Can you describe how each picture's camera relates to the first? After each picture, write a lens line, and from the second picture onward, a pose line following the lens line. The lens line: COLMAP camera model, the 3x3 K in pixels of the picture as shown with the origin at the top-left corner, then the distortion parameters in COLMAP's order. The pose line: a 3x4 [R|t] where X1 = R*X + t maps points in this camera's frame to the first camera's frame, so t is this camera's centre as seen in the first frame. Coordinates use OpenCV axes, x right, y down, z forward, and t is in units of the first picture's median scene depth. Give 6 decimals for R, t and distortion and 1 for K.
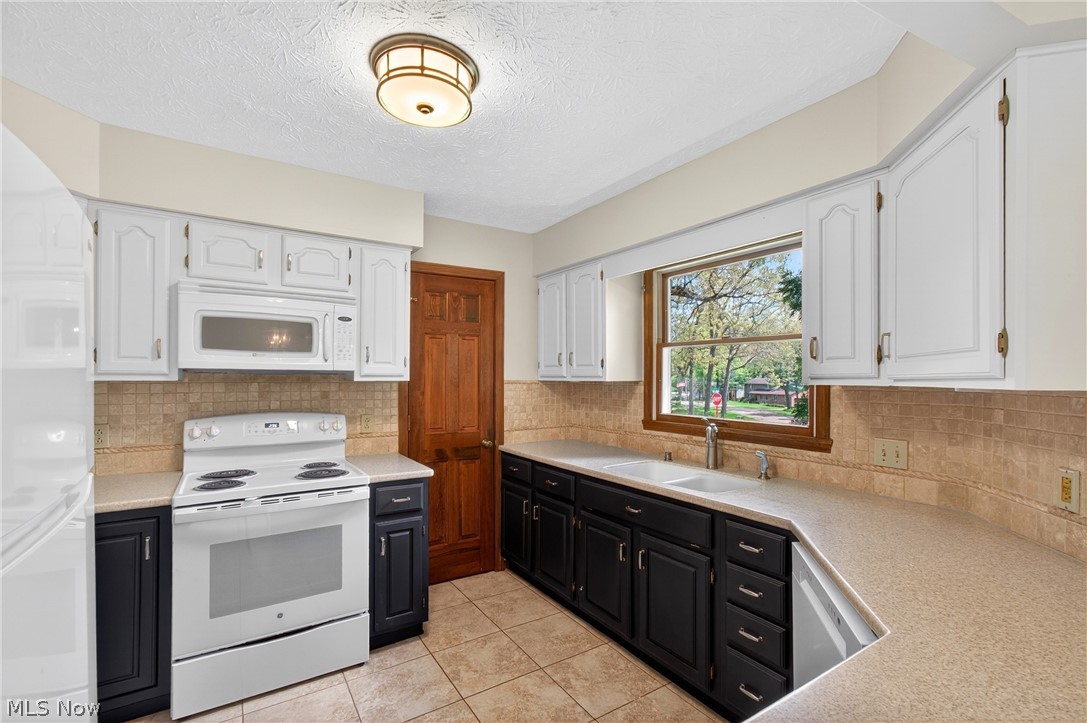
lens RADIAL K [[501.8, 0, 539.8], [0, 501.8, 379.4], [0, 0, 1]] dist [0.000633, 0.036115]
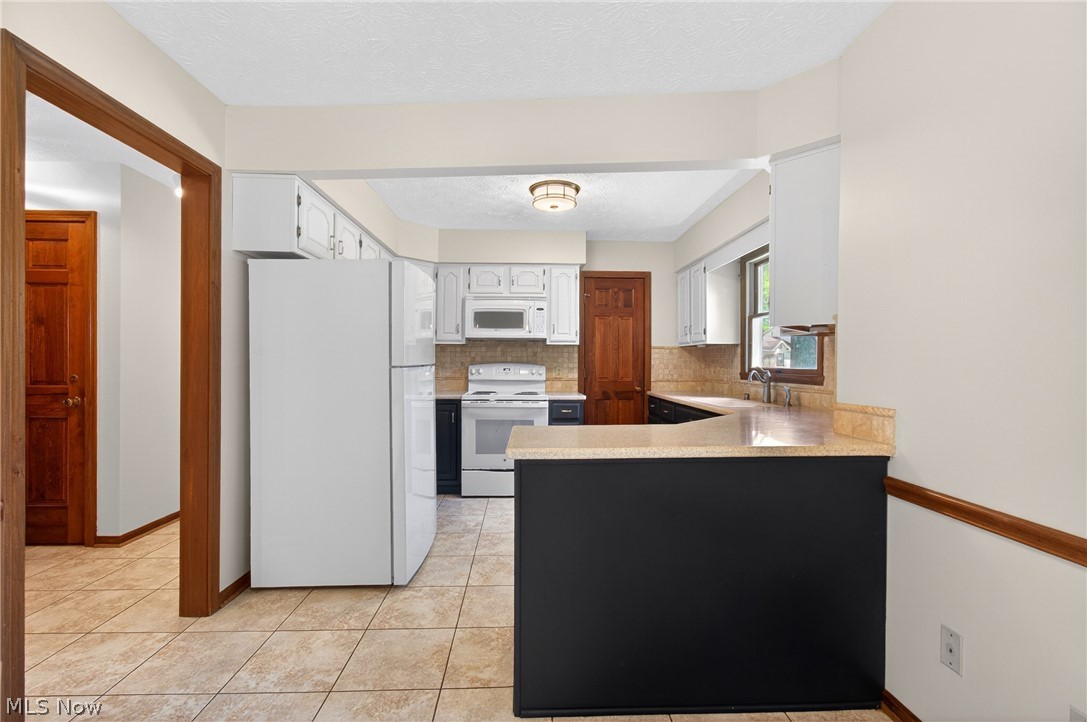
lens RADIAL K [[481.9, 0, 539.6], [0, 481.9, 364.2], [0, 0, 1]] dist [0.003562, 0.000434]
pose [[0.872589, 0.004918, -0.488430, 0.439167], [-0.004087, 0.999988, 0.002767, 0.067949], [0.488438, -0.000418, 0.872599, -0.486331]]
